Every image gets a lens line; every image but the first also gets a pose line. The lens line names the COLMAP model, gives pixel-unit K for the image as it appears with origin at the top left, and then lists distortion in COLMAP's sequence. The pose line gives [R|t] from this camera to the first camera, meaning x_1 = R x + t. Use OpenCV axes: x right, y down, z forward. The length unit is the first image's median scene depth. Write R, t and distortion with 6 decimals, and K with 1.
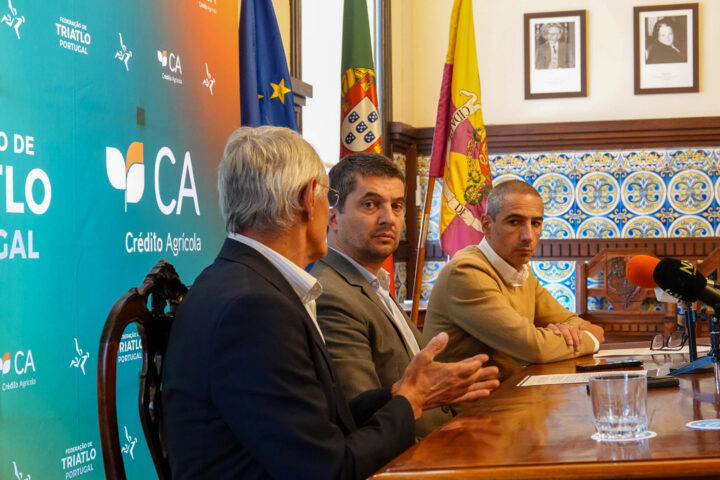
lens RADIAL K [[1221.9, 0, 359.3], [0, 1221.9, 241.4], [0, 0, 1]] dist [0.020431, 0.000000]
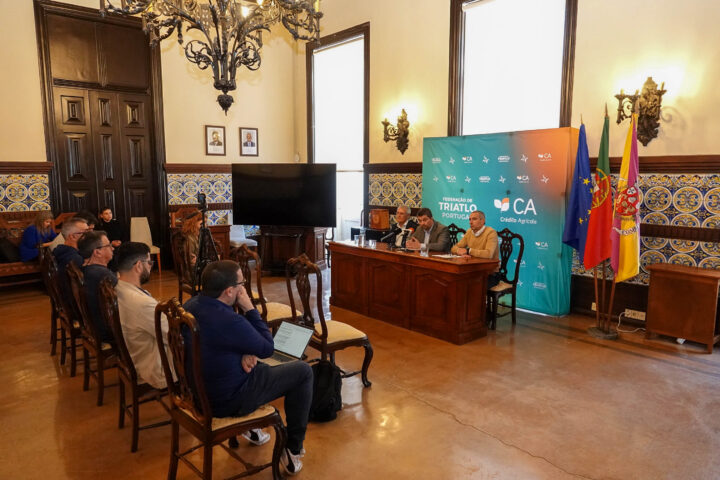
lens RADIAL K [[498.0, 0, 354.6], [0, 498.0, 239.5], [0, 0, 1]] dist [-0.001749, 0.003194]
pose [[-0.556020, 0.110891, -0.823738, 1.542201], [0.008016, 0.991730, 0.128095, -0.154268], [0.831130, 0.064620, -0.552311, 1.415326]]
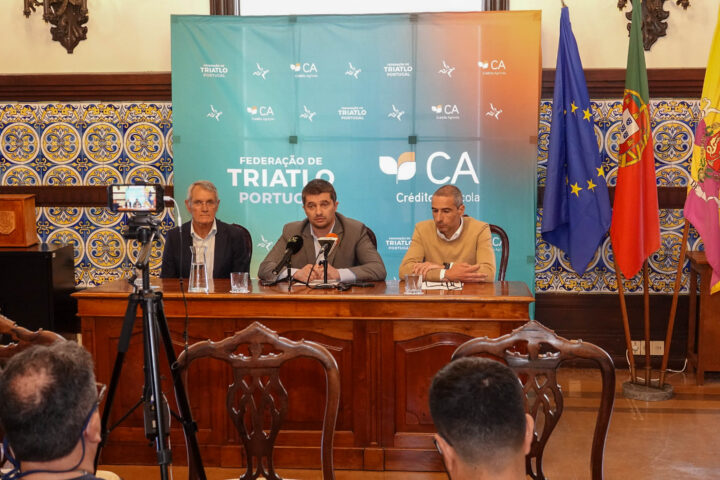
lens RADIAL K [[965.0, 0, 364.4], [0, 965.0, 217.7], [0, 0, 1]] dist [0.030309, 0.000000]
pose [[0.192220, 0.123751, -0.973518, 1.355075], [0.012776, 0.991618, 0.128574, -0.169164], [0.981269, -0.037152, 0.189027, 0.528872]]
